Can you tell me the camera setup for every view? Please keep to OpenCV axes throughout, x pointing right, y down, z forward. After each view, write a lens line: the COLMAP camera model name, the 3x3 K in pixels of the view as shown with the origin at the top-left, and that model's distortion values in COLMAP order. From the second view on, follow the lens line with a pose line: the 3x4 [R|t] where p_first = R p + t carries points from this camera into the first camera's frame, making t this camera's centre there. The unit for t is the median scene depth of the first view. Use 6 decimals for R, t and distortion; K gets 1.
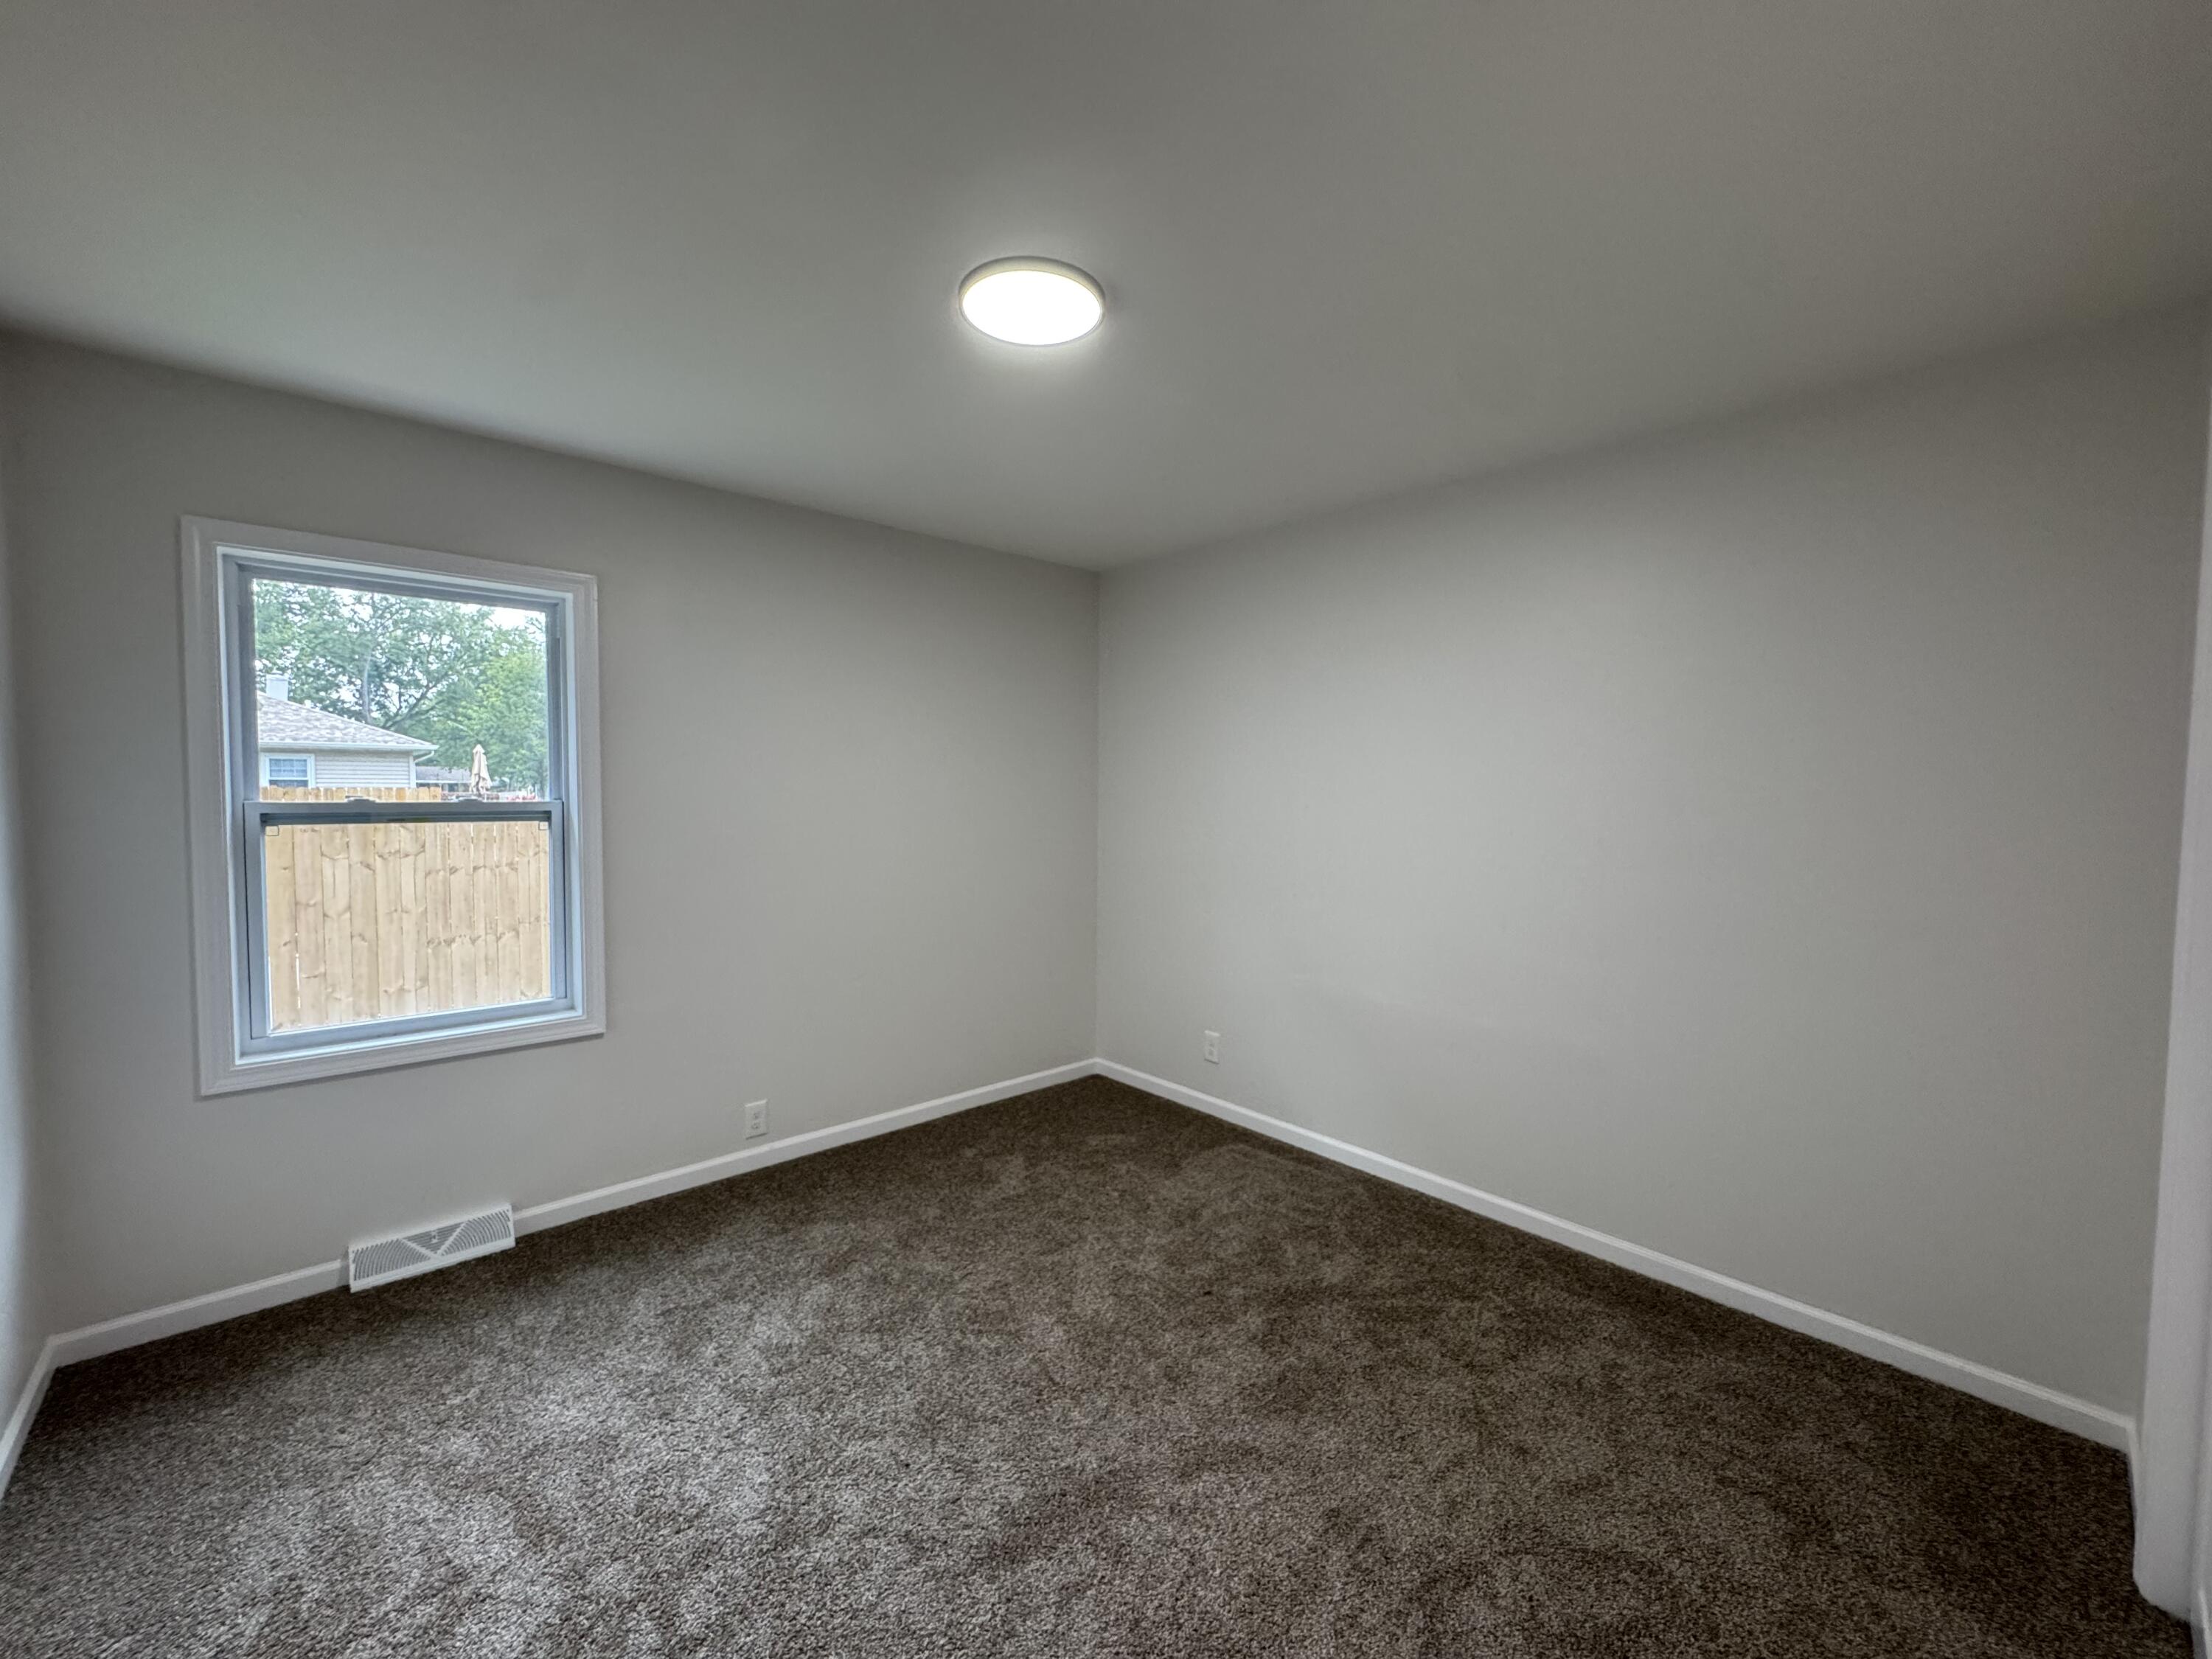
lens RADIAL K [[884.6, 0, 1105.2], [0, 884.6, 827.7], [0, 0, 1]] dist [-0.002094, 0.000158]
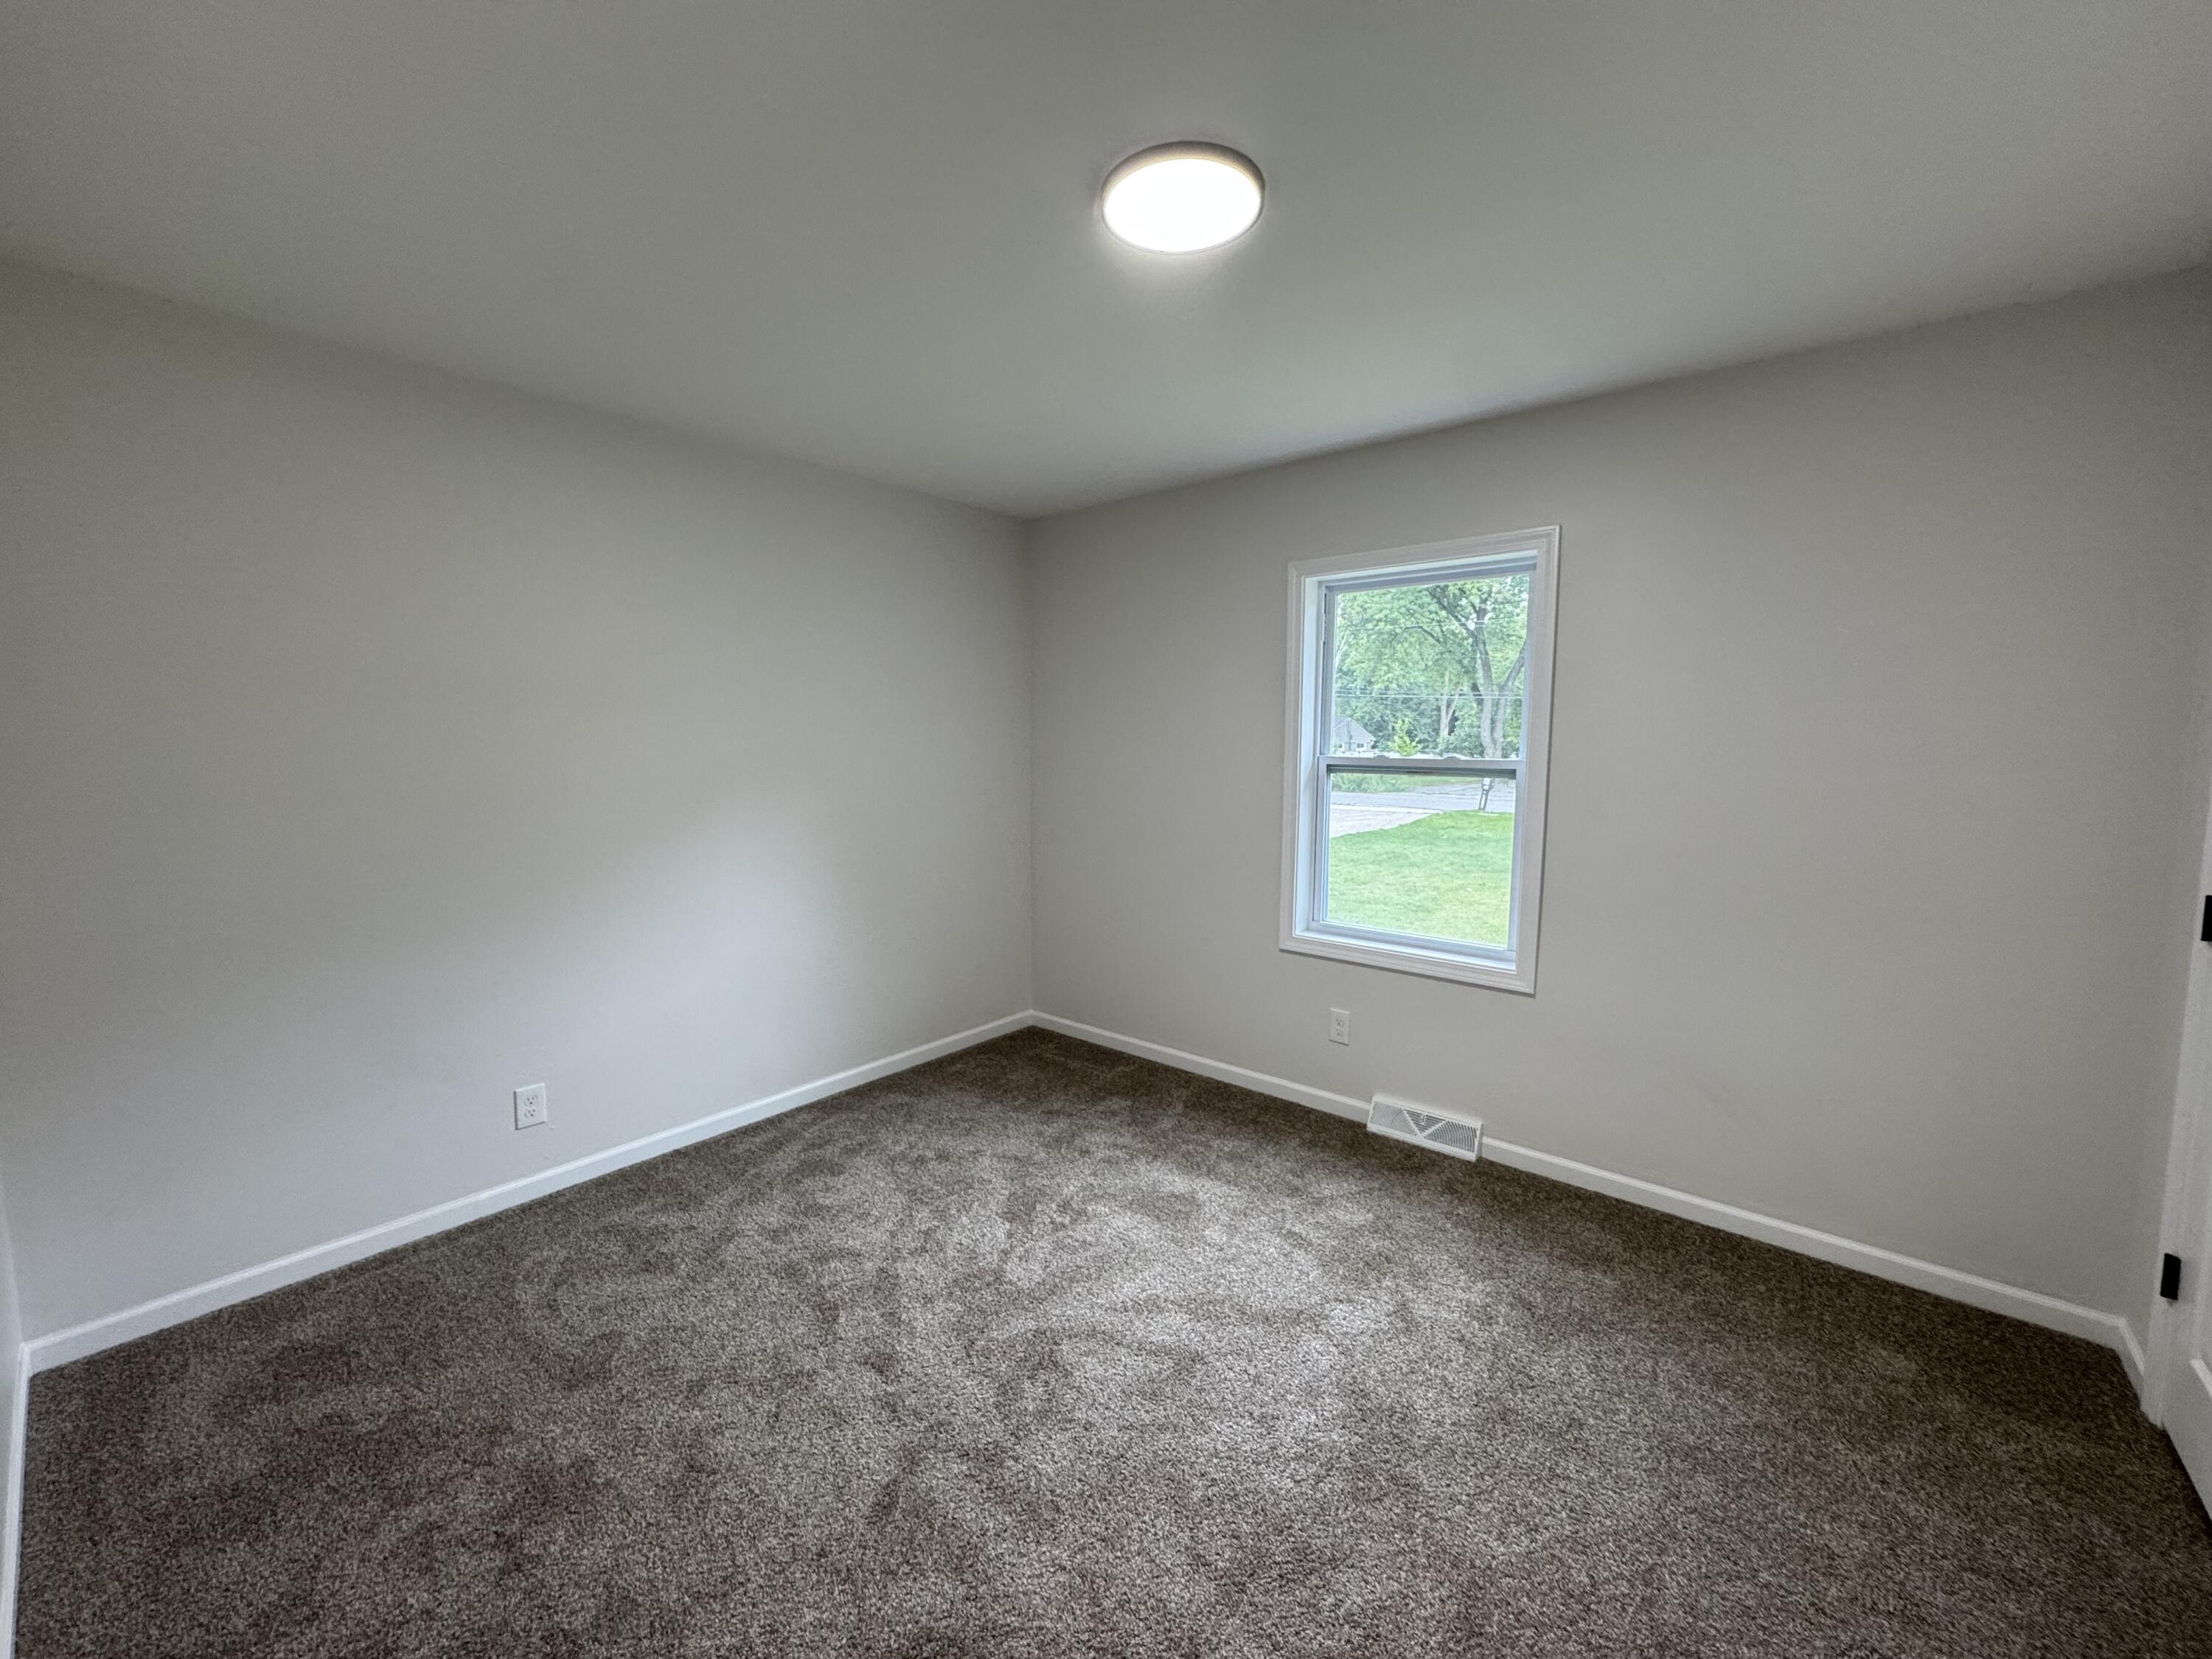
lens RADIAL K [[906.8, 0, 1106.0], [0, 906.8, 829.5], [0, 0, 1]] dist [0.000167, 0.000059]
pose [[0.108207, 0.077916, -0.991070, 0.390113], [-0.053399, 0.995940, 0.072469, 0.002691], [0.992693, 0.045080, 0.111929, 0.417793]]
